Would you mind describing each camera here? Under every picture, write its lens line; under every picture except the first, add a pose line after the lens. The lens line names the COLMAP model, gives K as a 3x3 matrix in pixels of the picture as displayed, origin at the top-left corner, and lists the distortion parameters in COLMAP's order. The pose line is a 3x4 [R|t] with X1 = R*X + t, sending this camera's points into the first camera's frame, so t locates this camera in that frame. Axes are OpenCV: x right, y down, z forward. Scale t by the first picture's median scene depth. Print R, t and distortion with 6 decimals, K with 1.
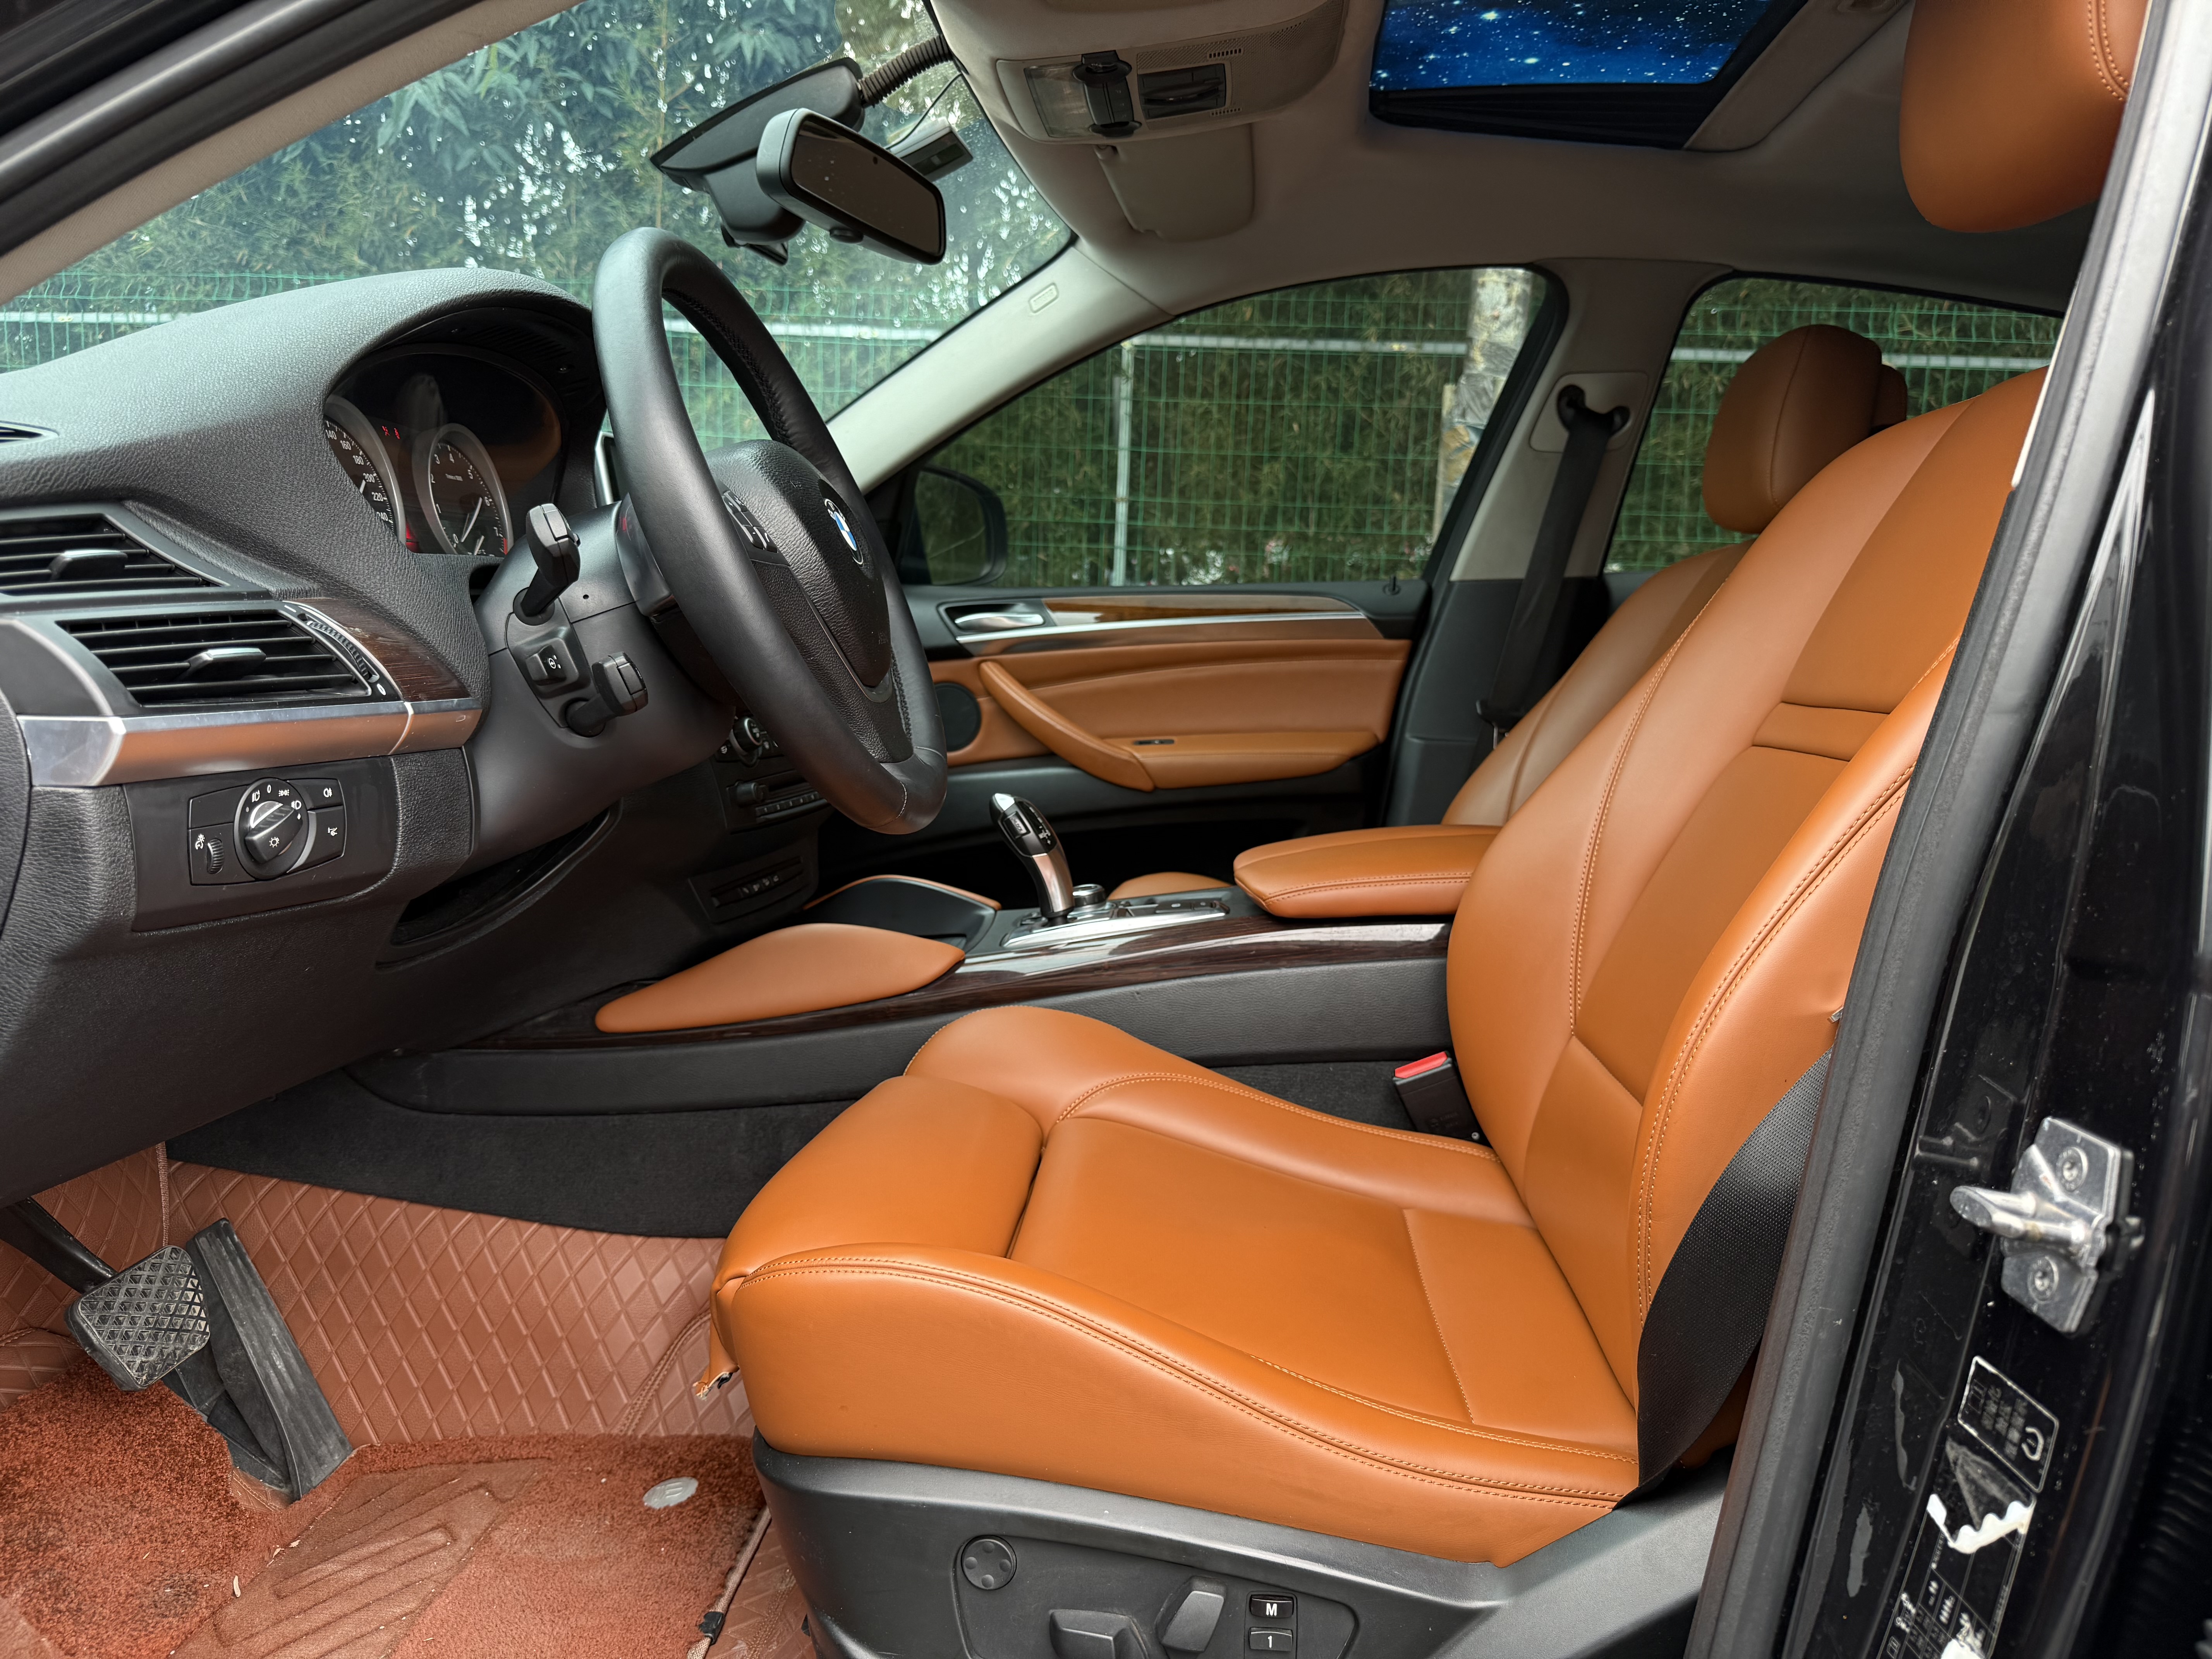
lens RADIAL K [[1572.0, 0, 1081.3], [0, 1572.0, 854.1], [0, 0, 1]] dist [0.037409, -0.040862]
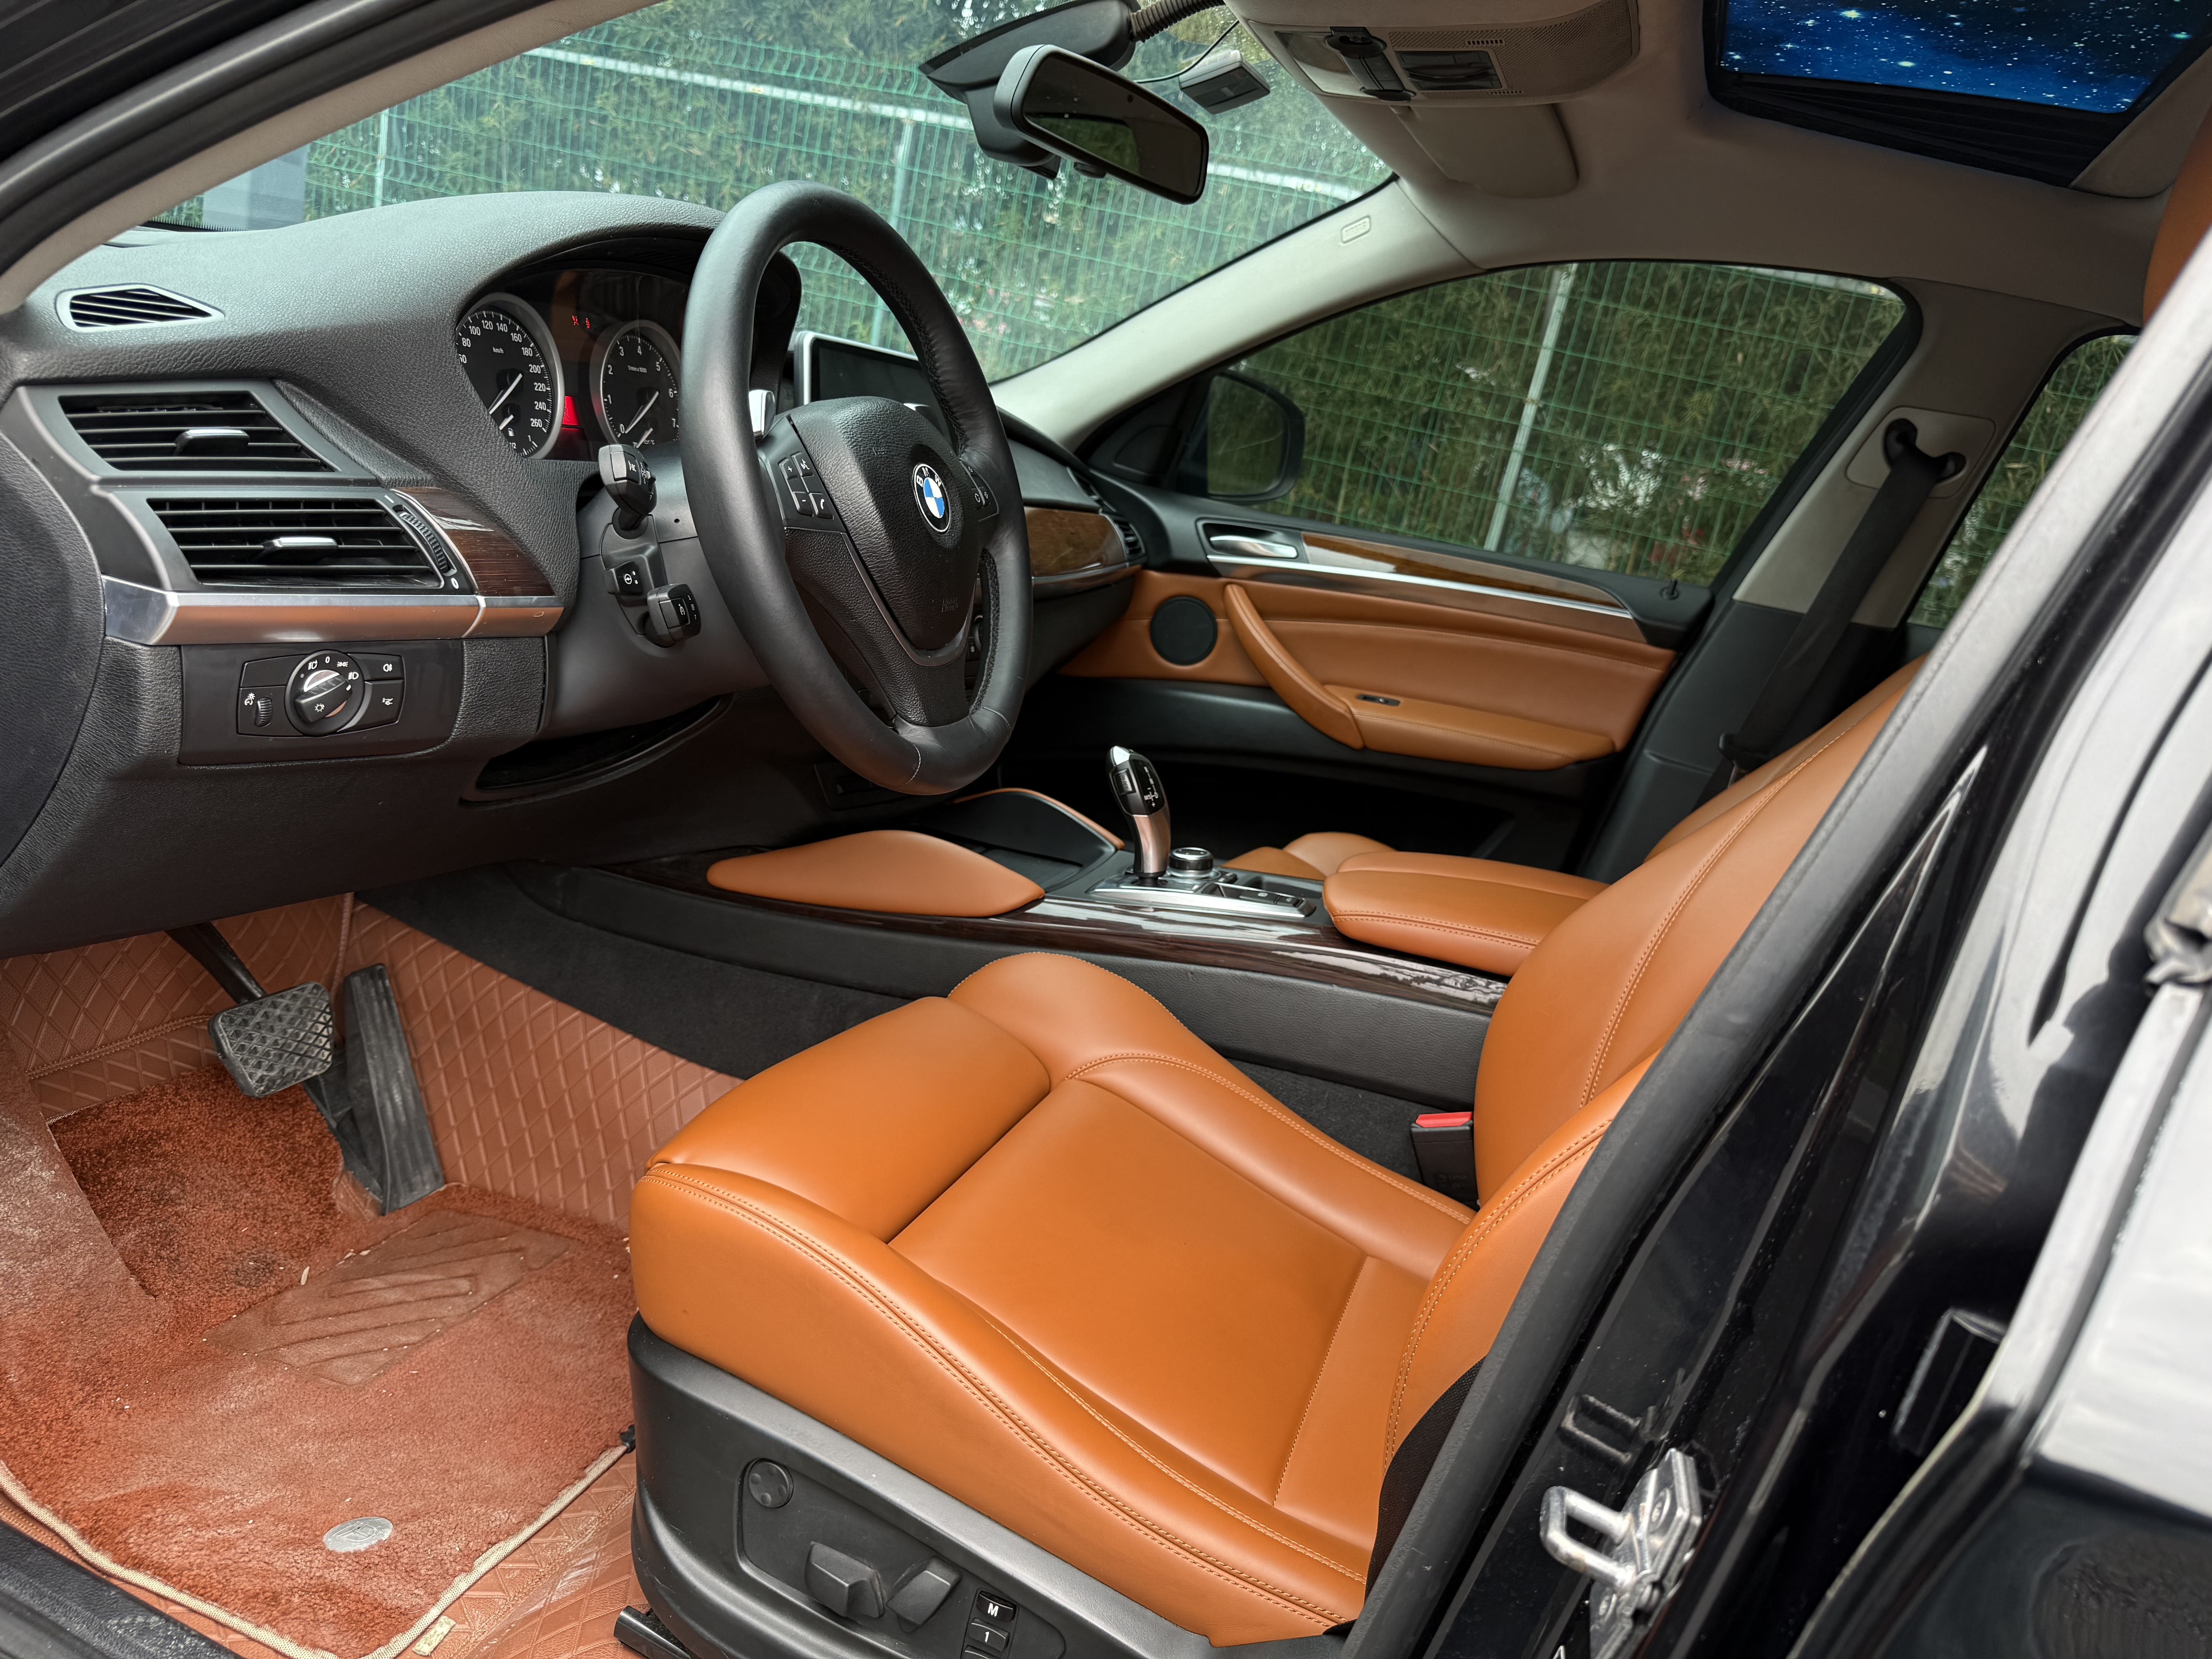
lens RADIAL K [[1571.9, 0, 1095.2], [0, 1571.9, 839.3], [0, 0, 1]] dist [0.032123, -0.039252]
pose [[0.949968, 0.233810, -0.207107, 0.160630], [-0.214394, 0.970303, 0.112016, -0.092646], [0.227147, -0.062009, 0.971884, 0.004004]]
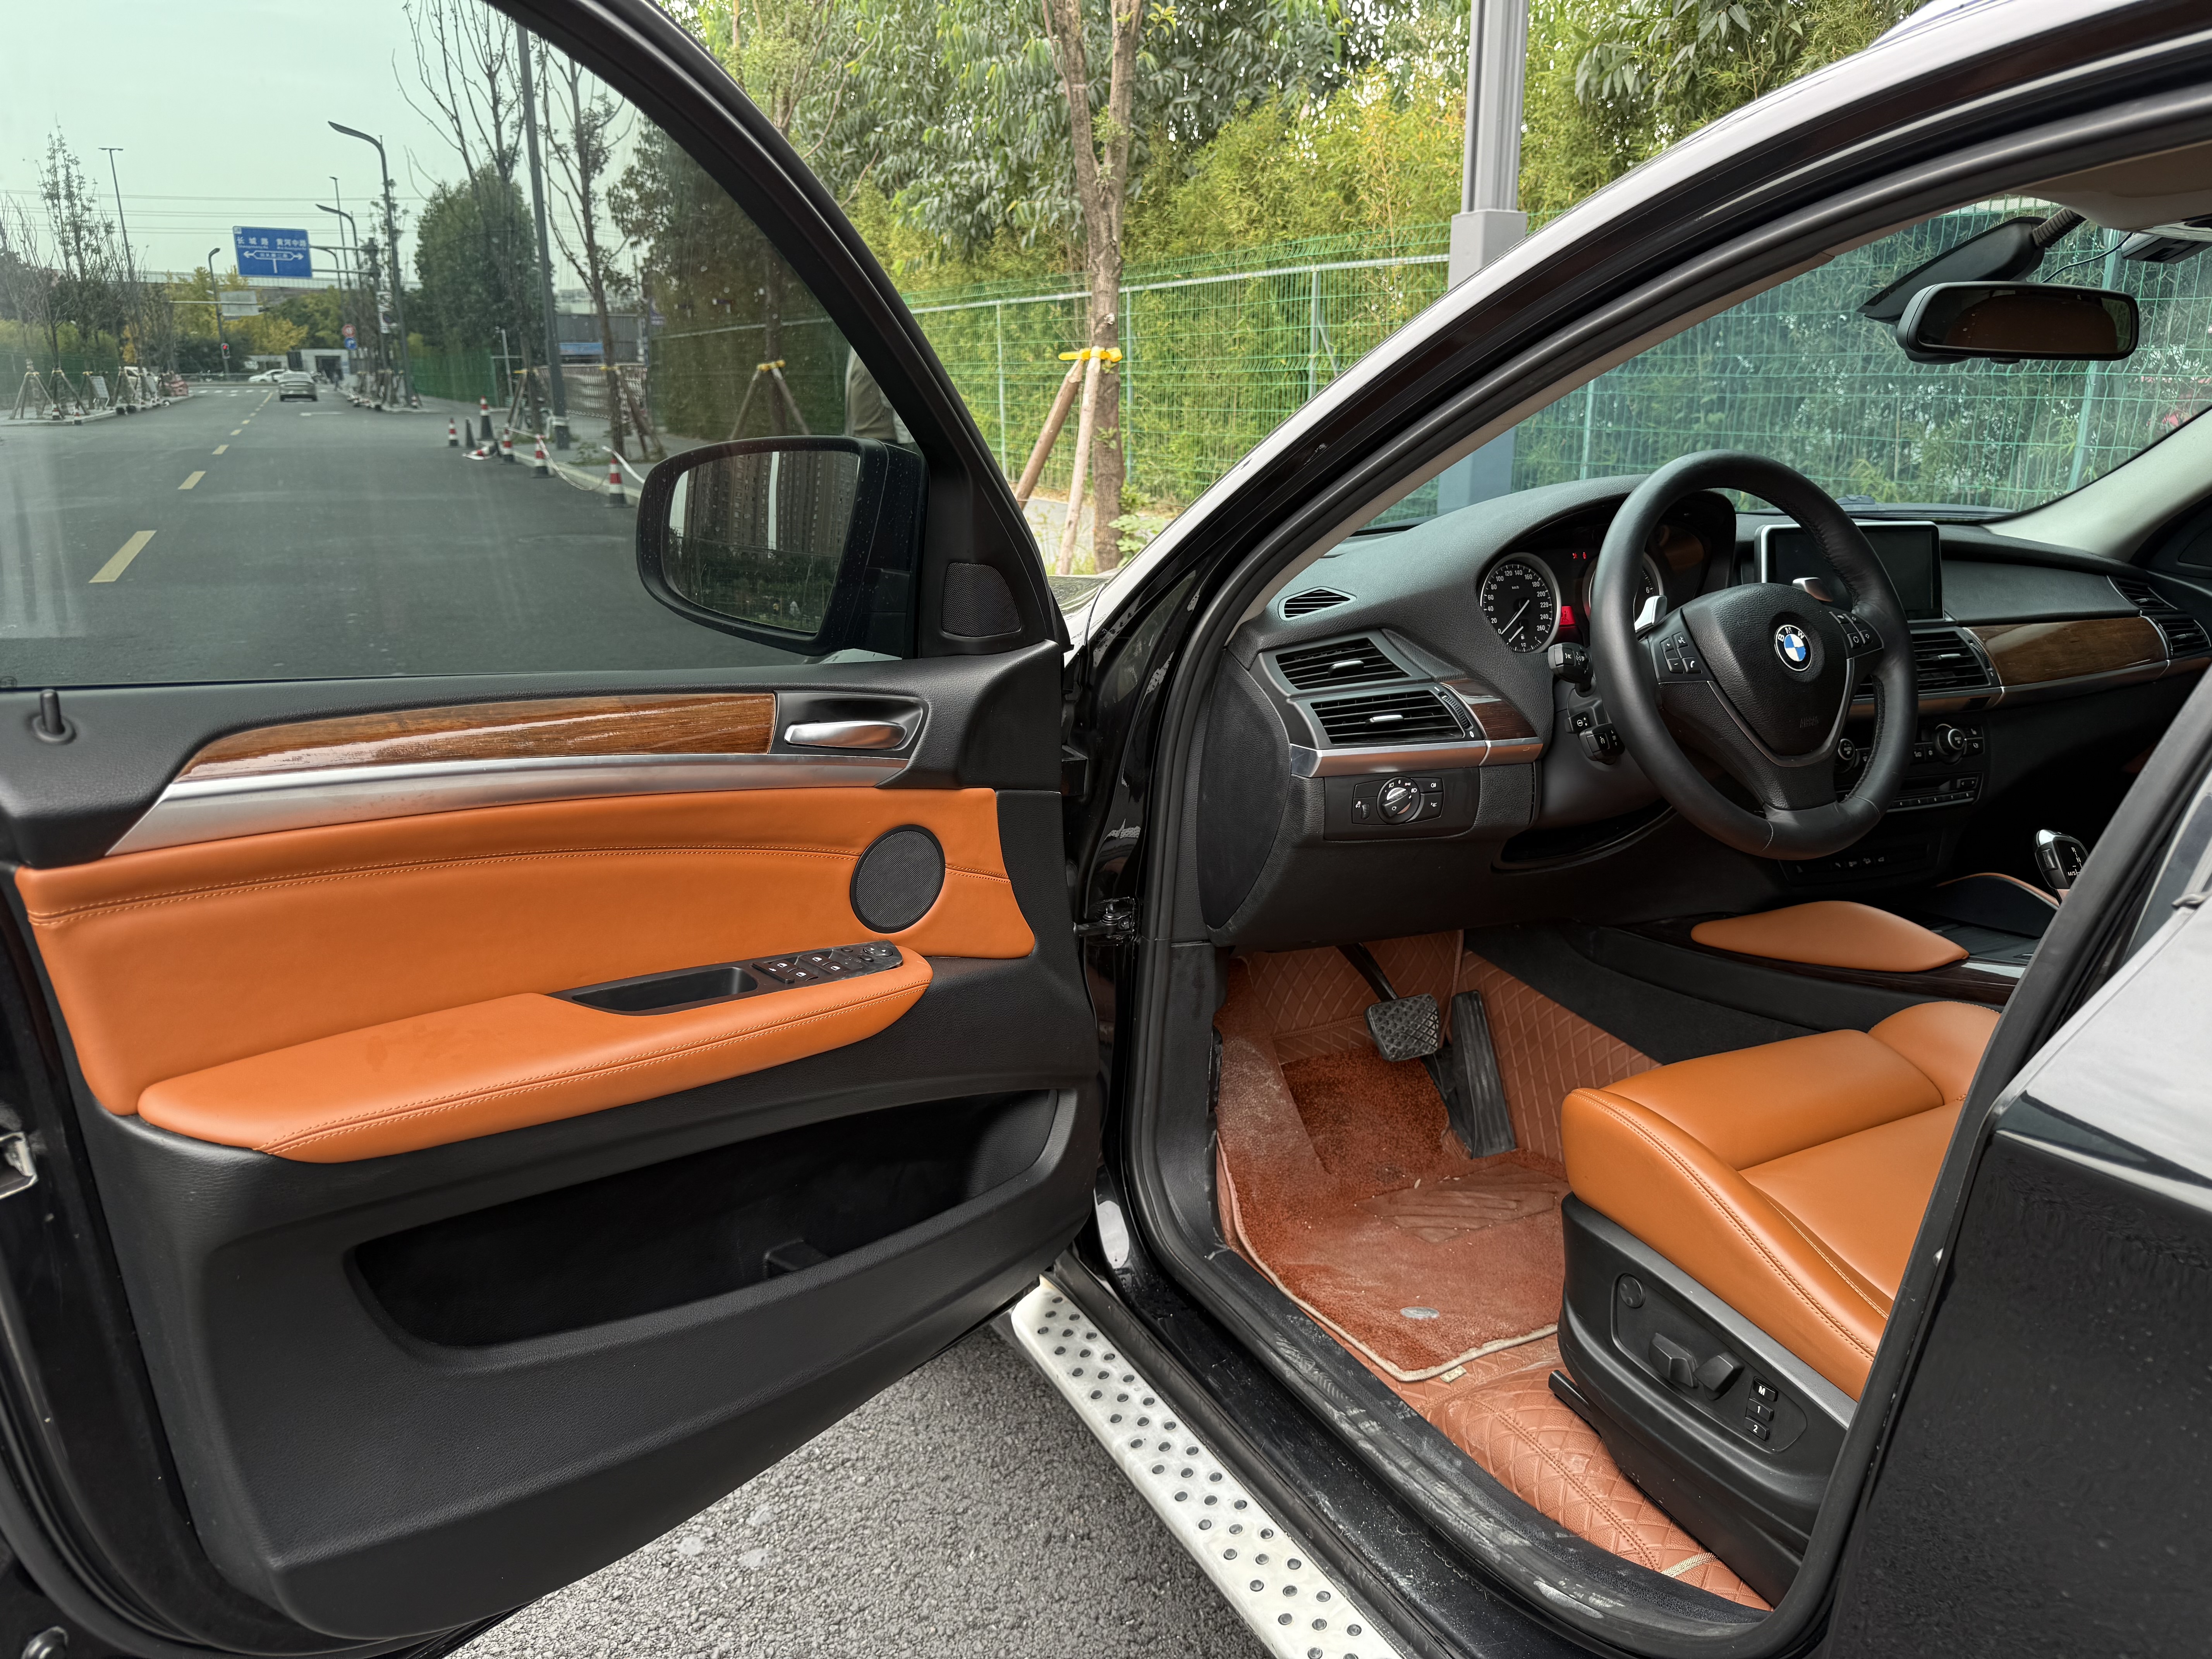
lens RADIAL K [[1569.4, 0, 1068.7], [0, 1569.4, 823.4], [0, 0, 1]] dist [0.031171, -0.055846]
pose [[0.536608, 0.191728, -0.821762, 0.534185], [-0.114245, 0.981386, 0.154369, -0.144243], [0.836062, 0.011046, 0.548523, -0.268278]]
